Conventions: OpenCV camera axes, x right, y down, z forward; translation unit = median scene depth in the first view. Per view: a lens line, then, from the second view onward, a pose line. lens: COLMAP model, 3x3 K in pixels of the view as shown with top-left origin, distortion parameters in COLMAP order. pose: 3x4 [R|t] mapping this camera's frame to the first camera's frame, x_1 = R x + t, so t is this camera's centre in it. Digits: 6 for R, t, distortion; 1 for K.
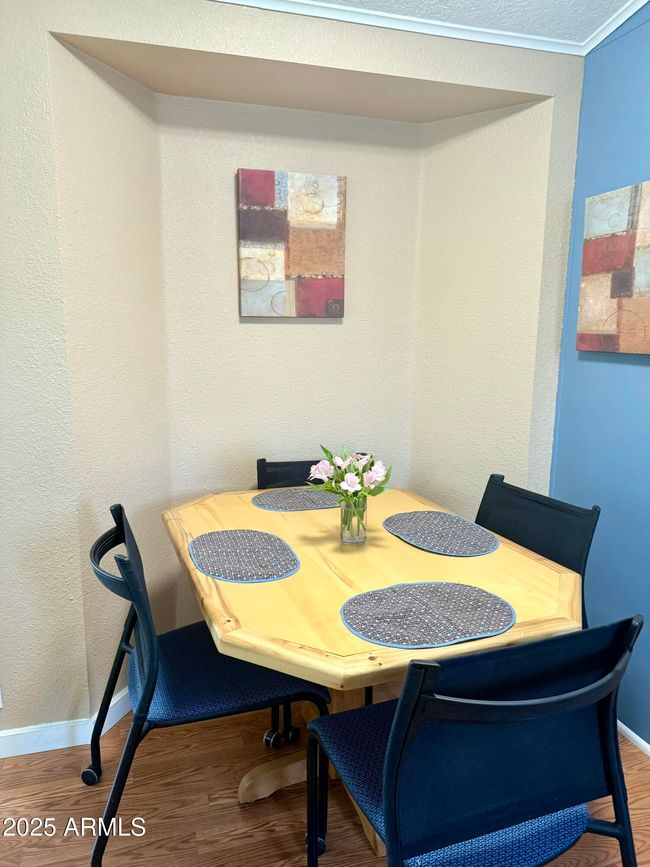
lens RADIAL K [[660.3, 0, 324.6], [0, 660.3, 435.6], [0, 0, 1]] dist [0.030125, -0.005223]
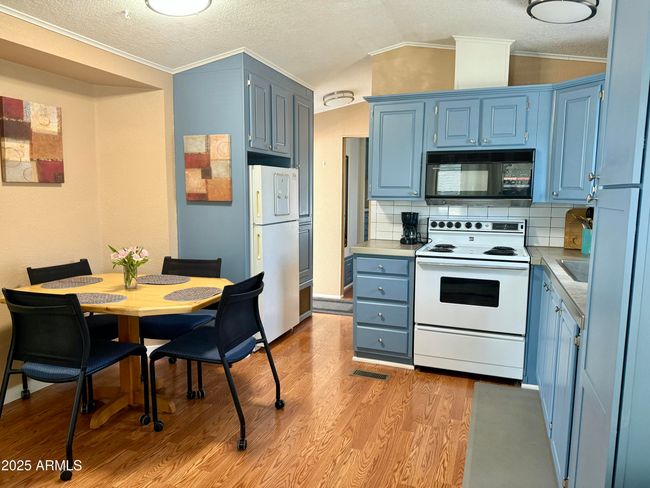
lens RADIAL K [[458.7, 0, 324.6], [0, 458.7, 245.7], [0, 0, 1]] dist [-0.005569, -0.004360]
pose [[0.635377, -0.081705, 0.767867, -0.523695], [0.110929, 0.993730, 0.013949, 0.057234], [-0.764193, 0.076316, 0.640457, -0.359367]]
